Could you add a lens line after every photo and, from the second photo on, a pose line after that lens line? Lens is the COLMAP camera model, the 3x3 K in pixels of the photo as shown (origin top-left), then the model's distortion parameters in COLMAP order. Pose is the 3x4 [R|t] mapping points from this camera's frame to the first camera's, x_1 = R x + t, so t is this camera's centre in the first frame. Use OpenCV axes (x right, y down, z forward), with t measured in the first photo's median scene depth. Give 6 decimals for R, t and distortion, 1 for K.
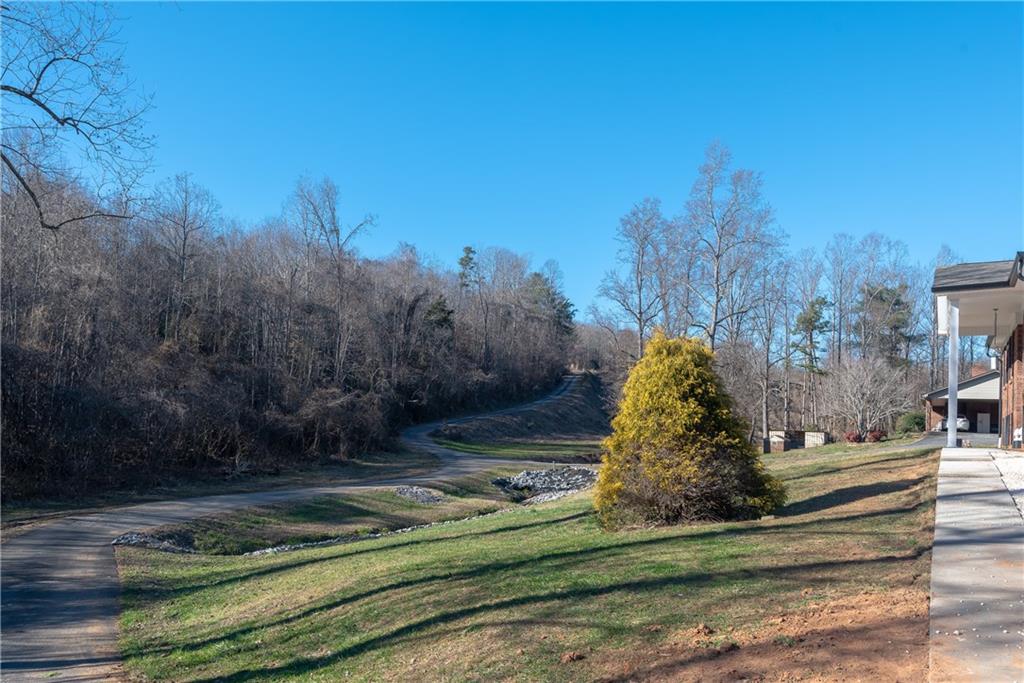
lens RADIAL K [[740.5, 0, 514.5], [0, 740.5, 336.7], [0, 0, 1]] dist [-0.005754, -0.000646]
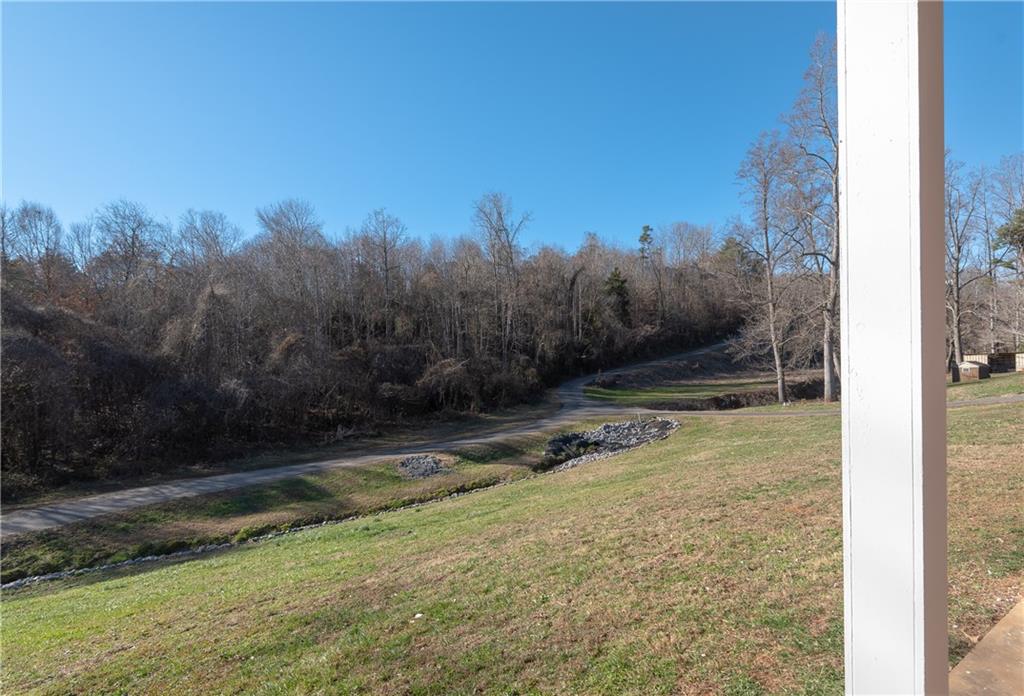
lens RADIAL K [[487.8, 0, 510.0], [0, 487.8, 358.4], [0, 0, 1]] dist [-0.005139, -0.001294]
pose [[0.884953, -0.078051, -0.459092, 0.112464], [0.124155, 0.989715, 0.071060, 0.013656], [0.448824, -0.119883, 0.885542, 0.183865]]
